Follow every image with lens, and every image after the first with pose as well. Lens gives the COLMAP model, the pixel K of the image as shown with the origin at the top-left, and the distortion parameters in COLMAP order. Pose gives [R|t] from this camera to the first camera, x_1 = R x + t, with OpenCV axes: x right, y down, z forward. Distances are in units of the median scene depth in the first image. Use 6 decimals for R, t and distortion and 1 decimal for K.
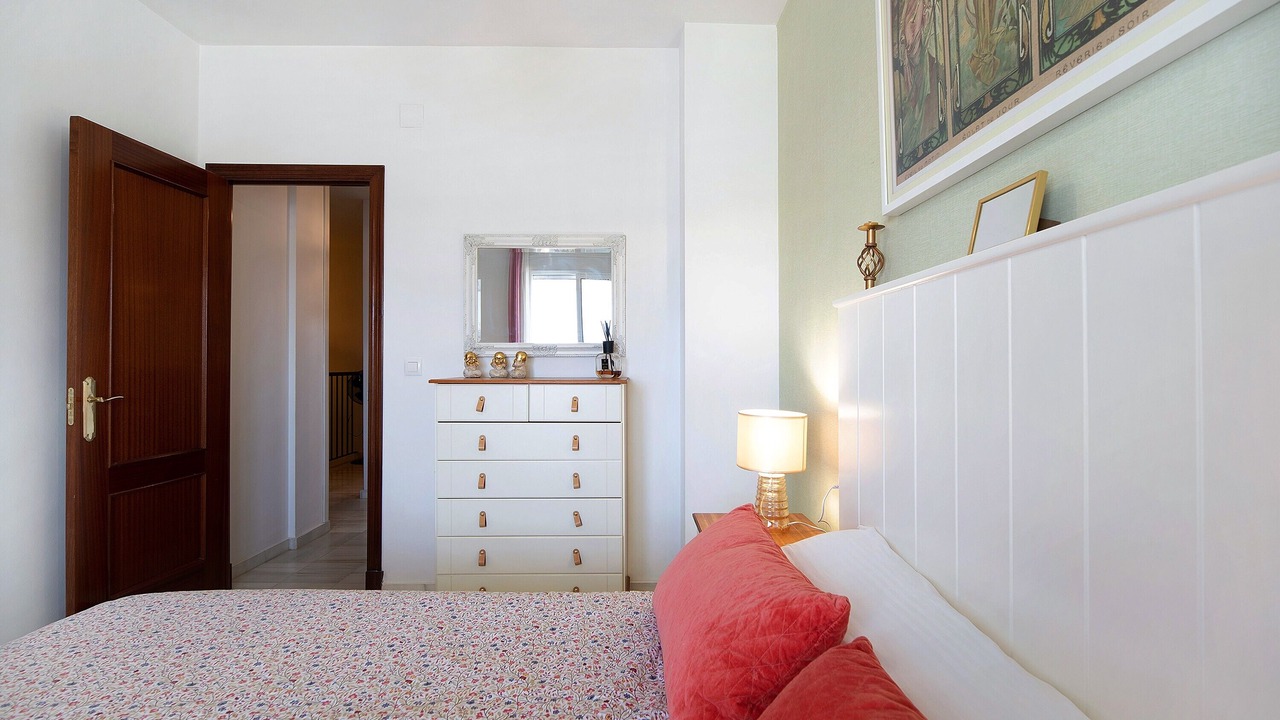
lens RADIAL K [[576.1, 0, 641.2], [0, 576.1, 355.3], [0, 0, 1]] dist [0.003117, -0.002581]
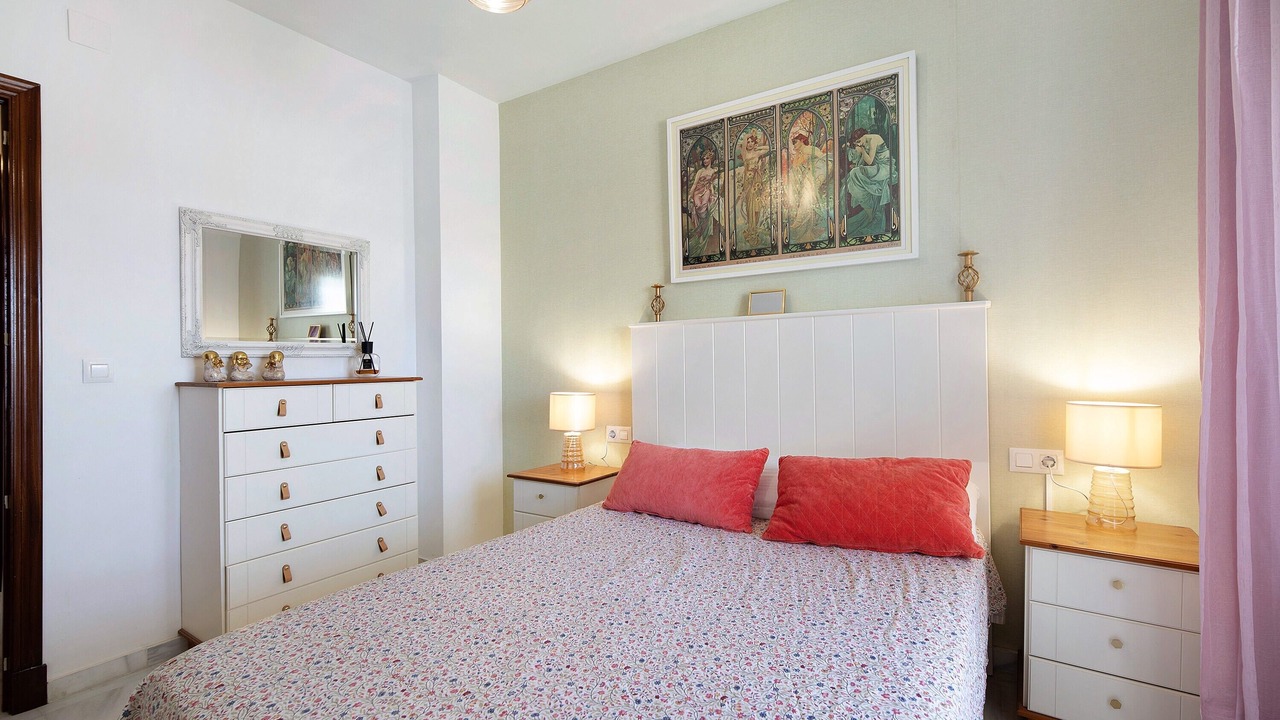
lens RADIAL K [[576.1, 0, 625.2], [0, 576.1, 360.0], [0, 0, 1]] dist [0.003117, -0.002581]
pose [[0.556521, -0.001994, 0.830831, -1.172217], [0.002018, 0.999997, 0.001049, 0.012666], [-0.830831, 0.001093, 0.556524, 0.047772]]
